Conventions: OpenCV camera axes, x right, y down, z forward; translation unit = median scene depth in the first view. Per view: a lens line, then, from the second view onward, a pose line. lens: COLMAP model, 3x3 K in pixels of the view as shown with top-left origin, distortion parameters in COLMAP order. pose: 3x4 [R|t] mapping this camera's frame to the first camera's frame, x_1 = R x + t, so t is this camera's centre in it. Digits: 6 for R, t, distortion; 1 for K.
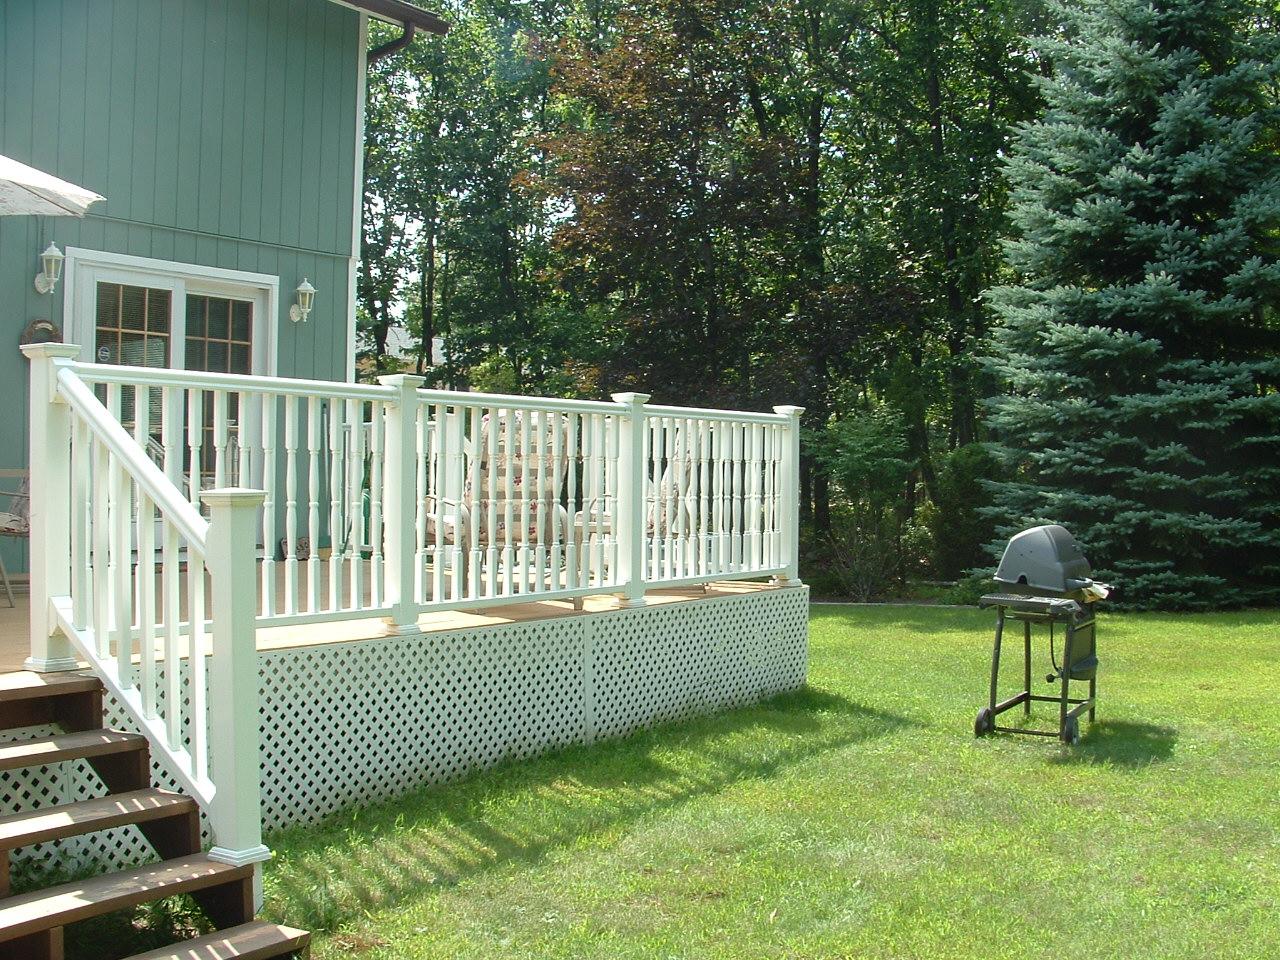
lens RADIAL K [[1567.2, 0, 640.0], [0, 1567.2, 480.0], [0, 0, 1]] dist [-0.188233, 0.089358]
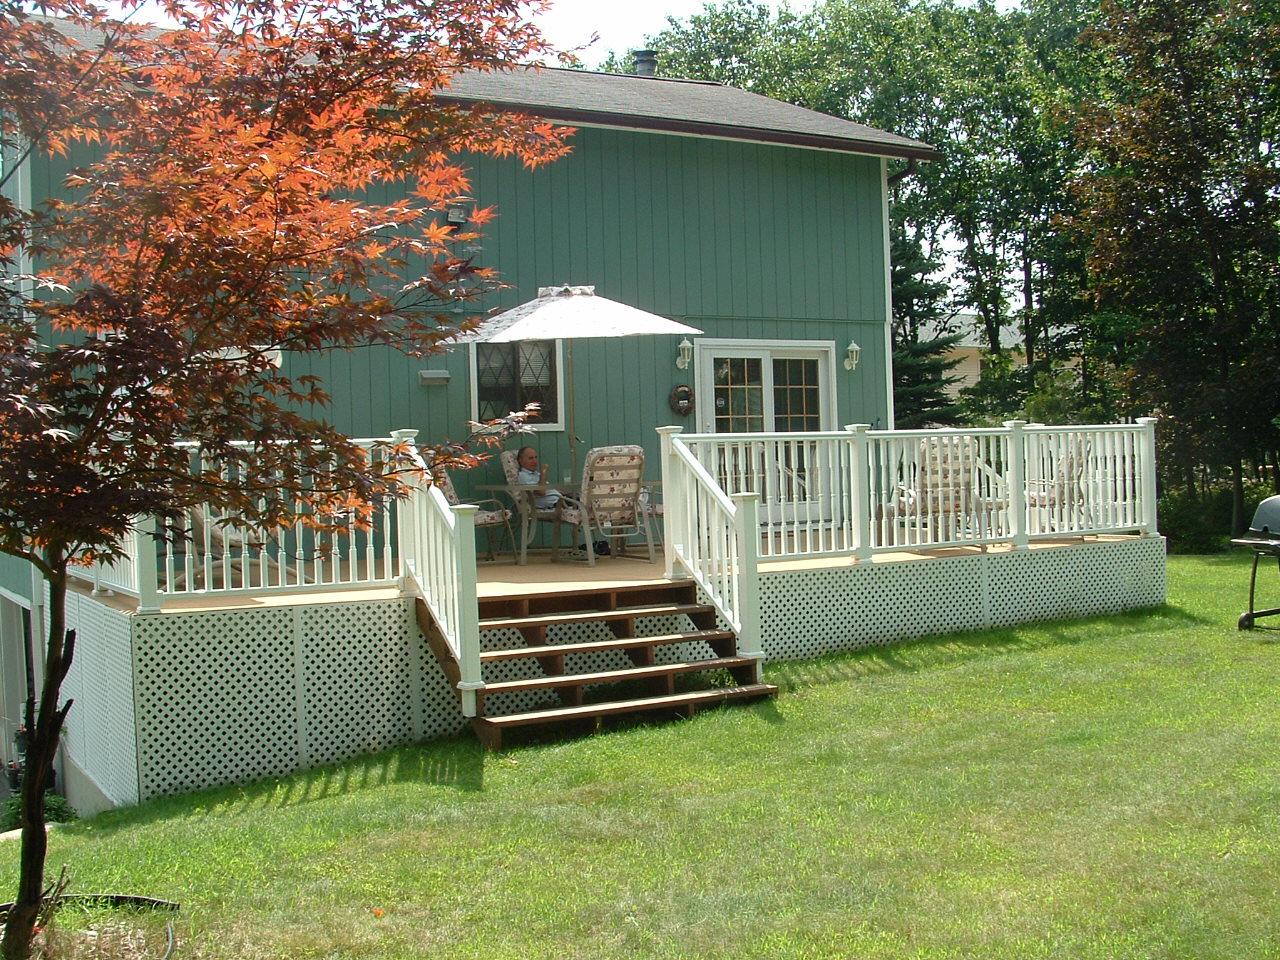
lens RADIAL K [[1567.2, 0, 640.0], [0, 1567.2, 480.0], [0, 0, 1]] dist [-0.188233, 0.089358]
pose [[0.908438, -0.032033, -0.416789, 0.321937], [0.038655, 0.999225, 0.007457, -0.021350], [0.416227, -0.022885, 0.908972, -0.668579]]
